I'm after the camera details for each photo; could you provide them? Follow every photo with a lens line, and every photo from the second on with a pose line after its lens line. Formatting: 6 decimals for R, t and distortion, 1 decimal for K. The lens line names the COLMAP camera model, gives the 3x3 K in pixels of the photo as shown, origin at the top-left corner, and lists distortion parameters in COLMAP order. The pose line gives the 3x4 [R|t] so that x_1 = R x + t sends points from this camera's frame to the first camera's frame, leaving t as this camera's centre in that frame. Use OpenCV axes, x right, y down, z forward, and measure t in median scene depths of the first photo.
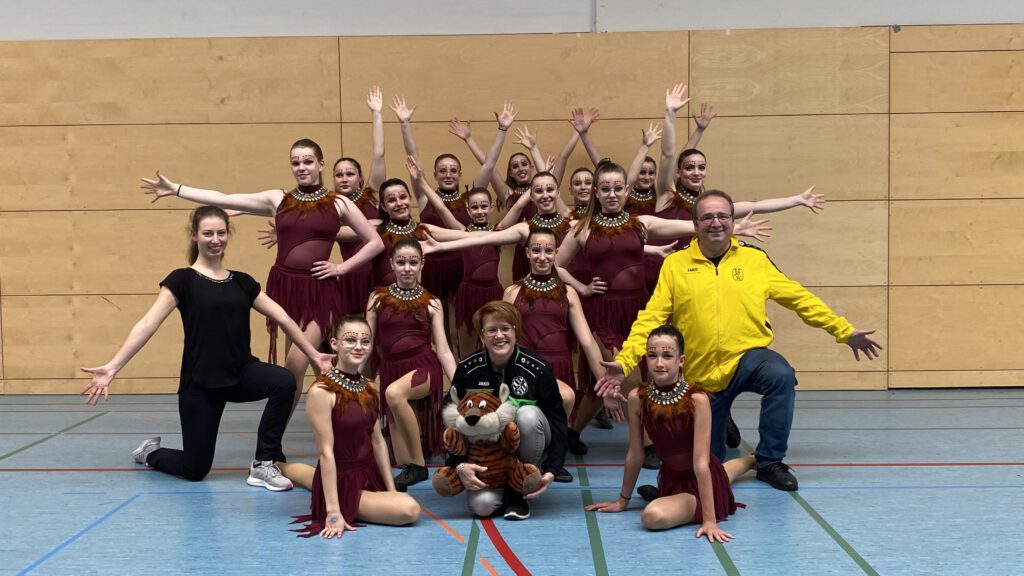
lens RADIAL K [[1076.4, 0, 509.2], [0, 1076.4, 286.9], [0, 0, 1]] dist [0.008436, 0.000000]
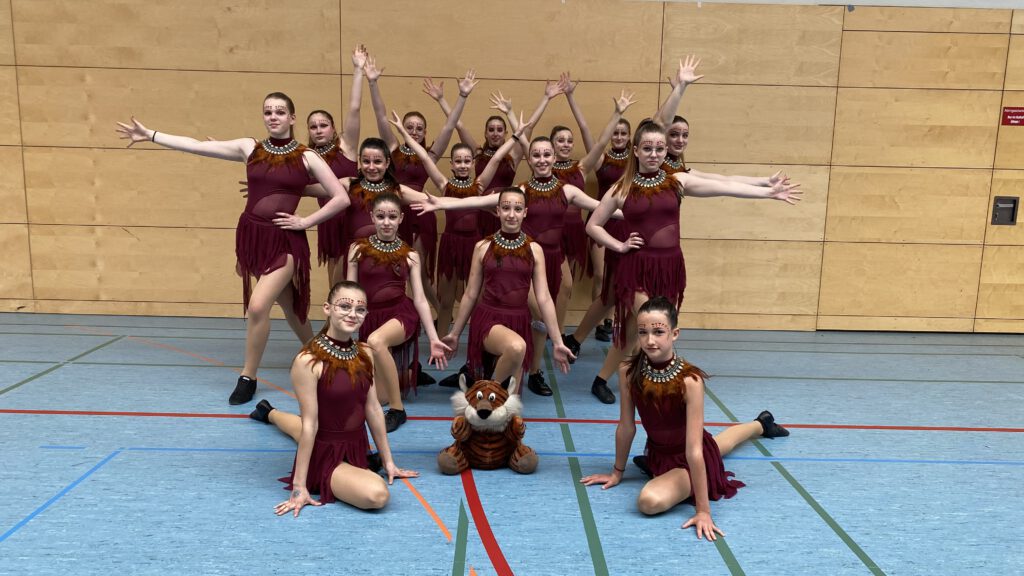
lens RADIAL K [[747.9, 0, 516.9], [0, 747.9, 292.3], [0, 0, 1]] dist [0.002192, 0.004300]
pose [[0.999207, 0.034215, 0.020374, 0.013035], [-0.036383, 0.992375, 0.117766, -0.030596], [-0.016189, -0.118414, 0.992832, 0.222823]]
